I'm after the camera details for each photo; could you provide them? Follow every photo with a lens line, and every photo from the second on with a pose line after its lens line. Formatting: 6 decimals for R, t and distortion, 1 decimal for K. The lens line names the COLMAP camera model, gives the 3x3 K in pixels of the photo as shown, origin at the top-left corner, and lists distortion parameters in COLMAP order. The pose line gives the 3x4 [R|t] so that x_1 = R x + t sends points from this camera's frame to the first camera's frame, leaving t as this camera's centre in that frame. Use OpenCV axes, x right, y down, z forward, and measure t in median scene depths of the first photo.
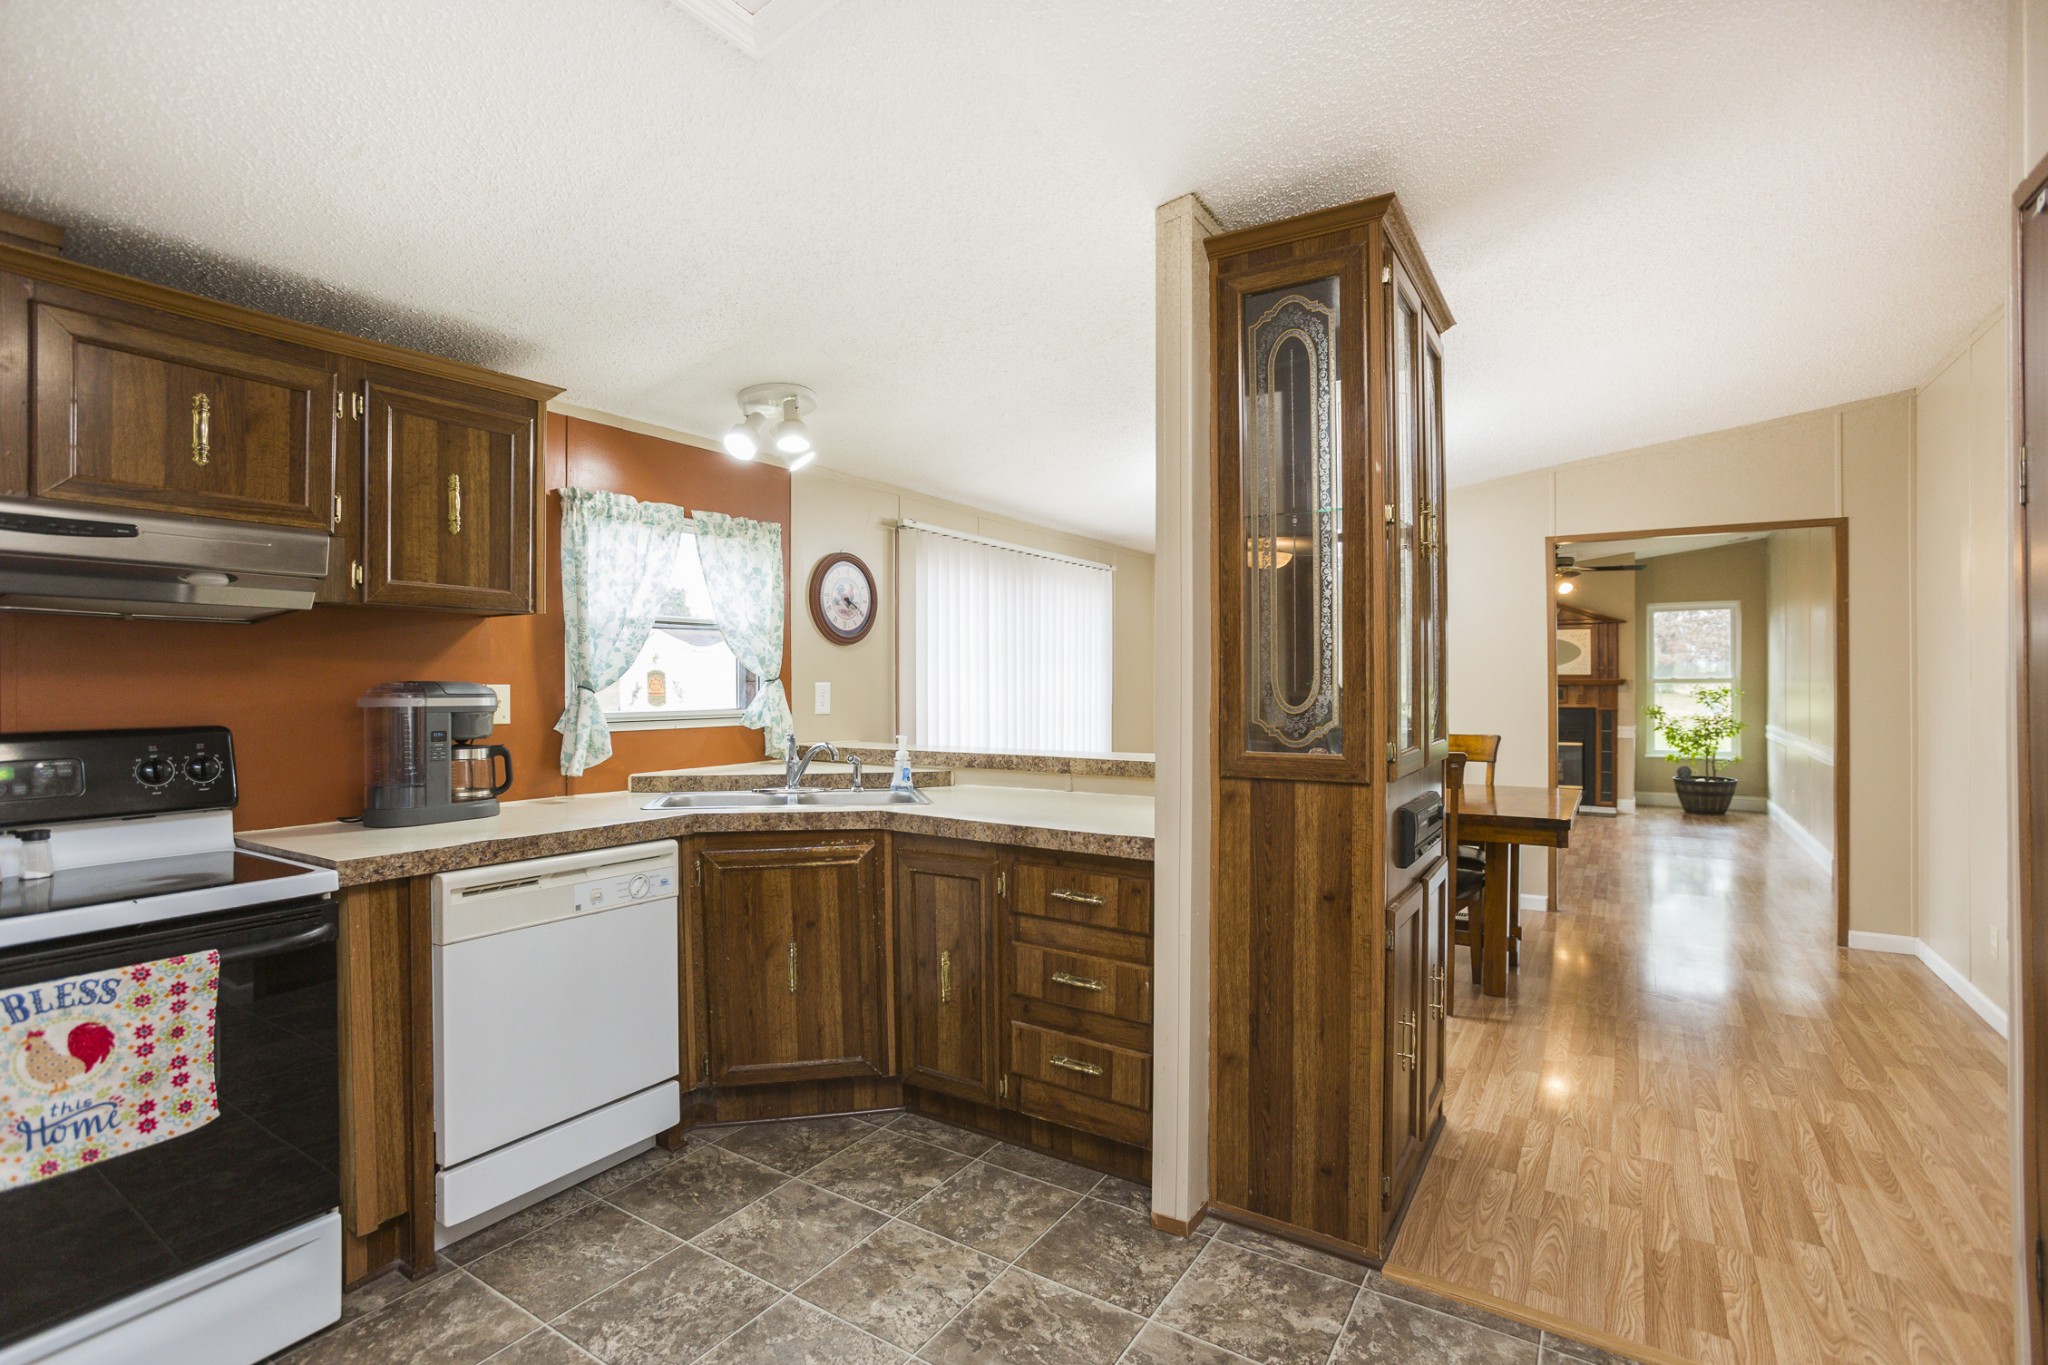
lens RADIAL K [[941.9, 0, 1021.0], [0, 941.9, 687.7], [0, 0, 1]] dist [-0.056856, 0.027801]
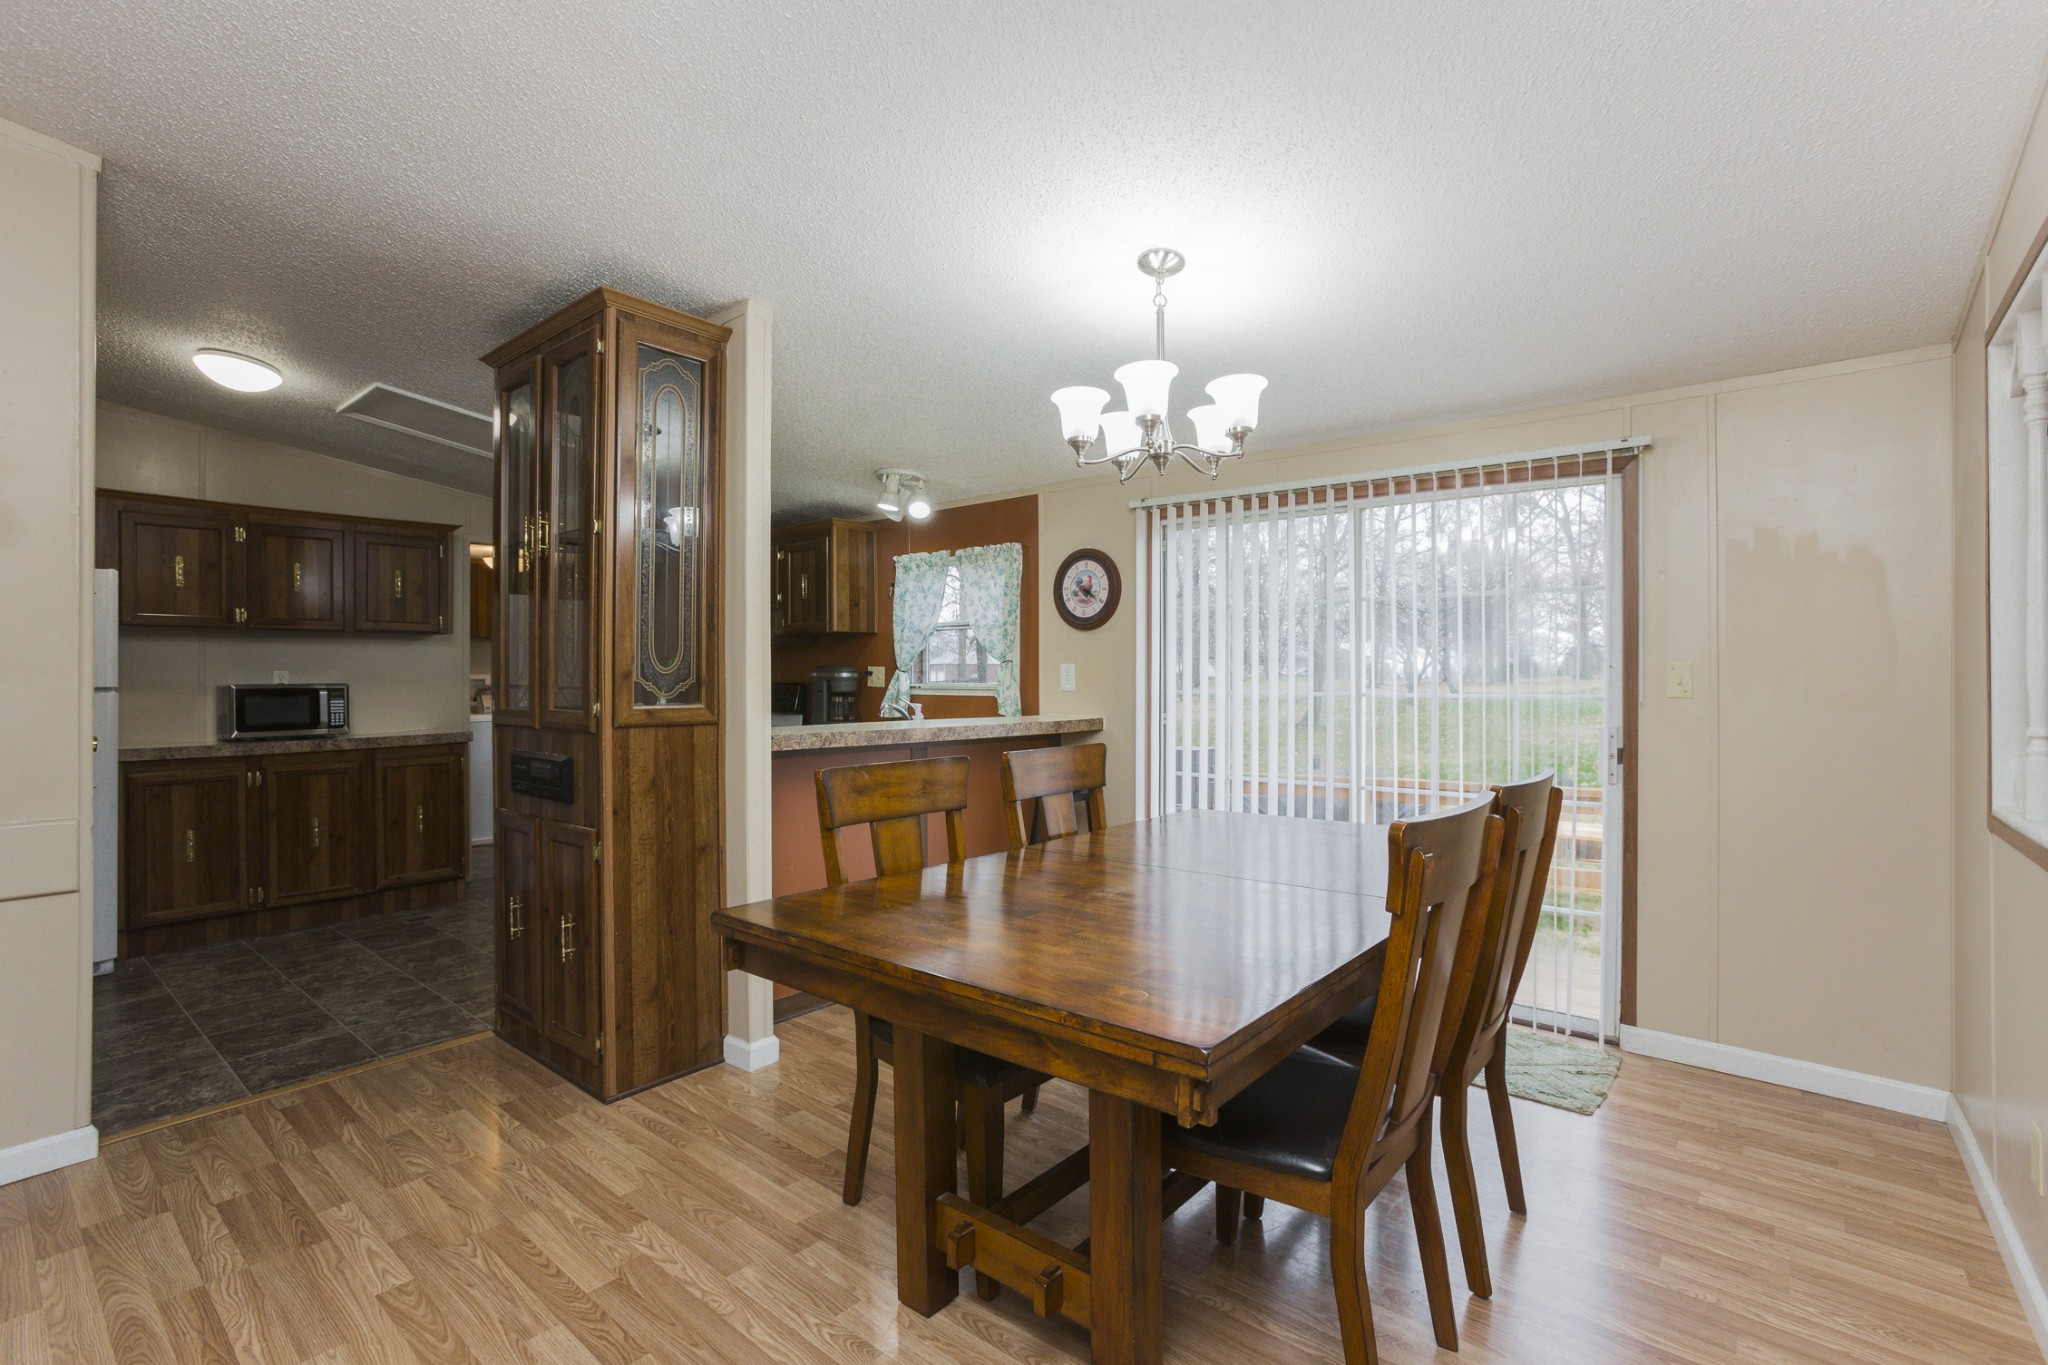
lens RADIAL K [[910.1, 0, 1019.5], [0, 910.1, 674.9], [0, 0, 1]] dist [-0.047439, 0.016898]
pose [[-0.105759, -0.000150, -0.994392, 1.444416], [-0.003360, 0.999994, 0.000207, 0.014399], [0.994386, 0.003363, -0.105759, 1.635953]]
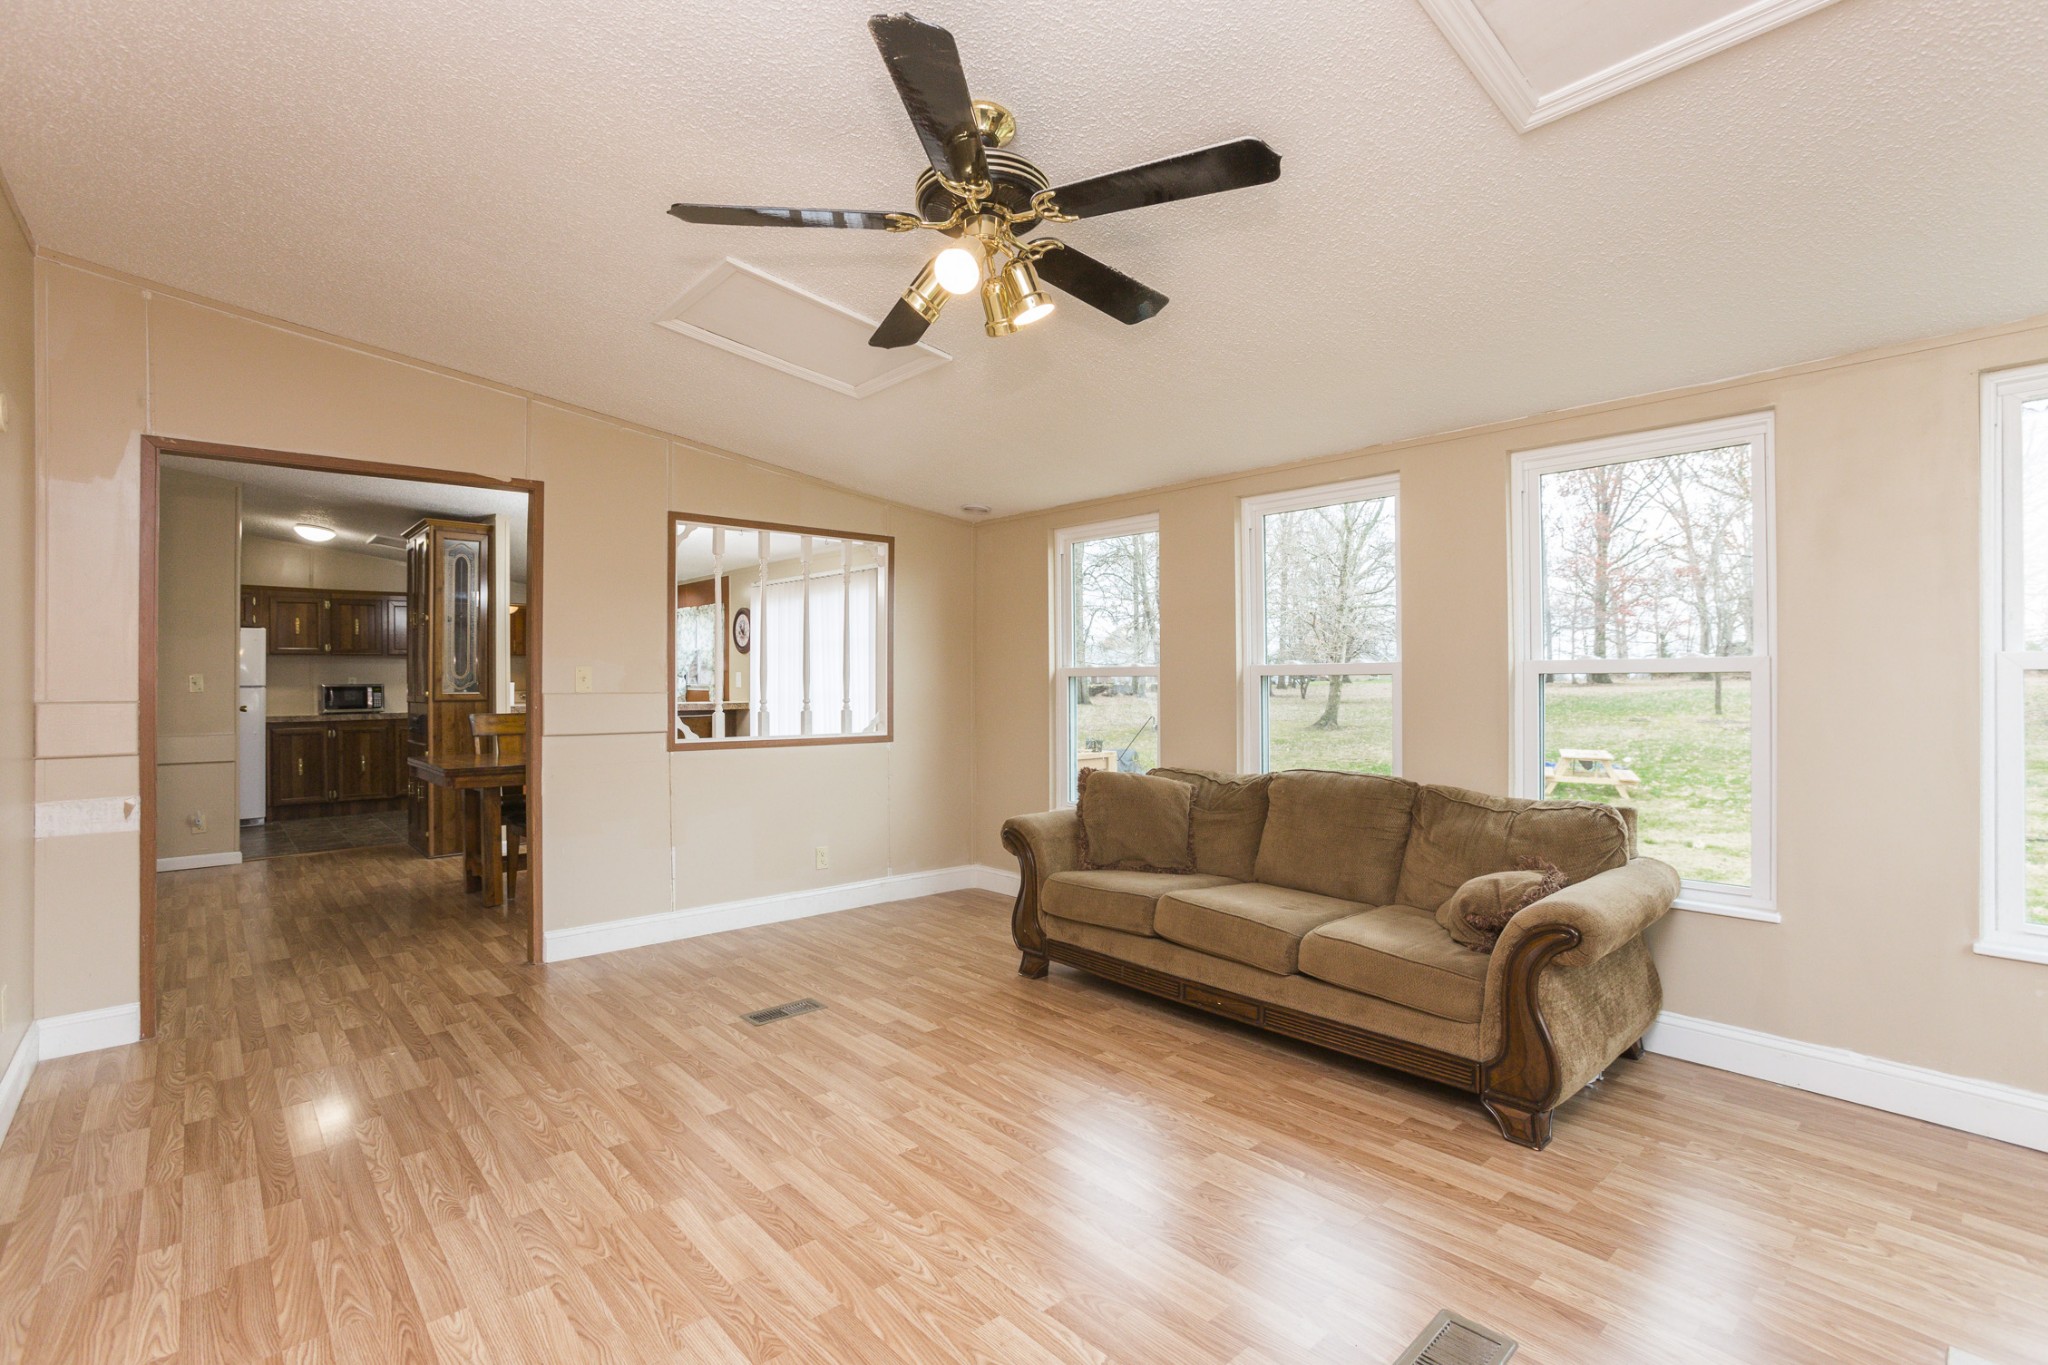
lens RADIAL K [[951.4, 0, 1033.0], [0, 951.4, 674.5], [0, 0, 1]] dist [-0.055661, 0.029632]
pose [[-0.252477, -0.006367, -0.967582, 2.543075], [-0.005704, 0.999971, -0.005092, 0.005076], [0.967586, 0.004233, -0.252506, 3.312467]]
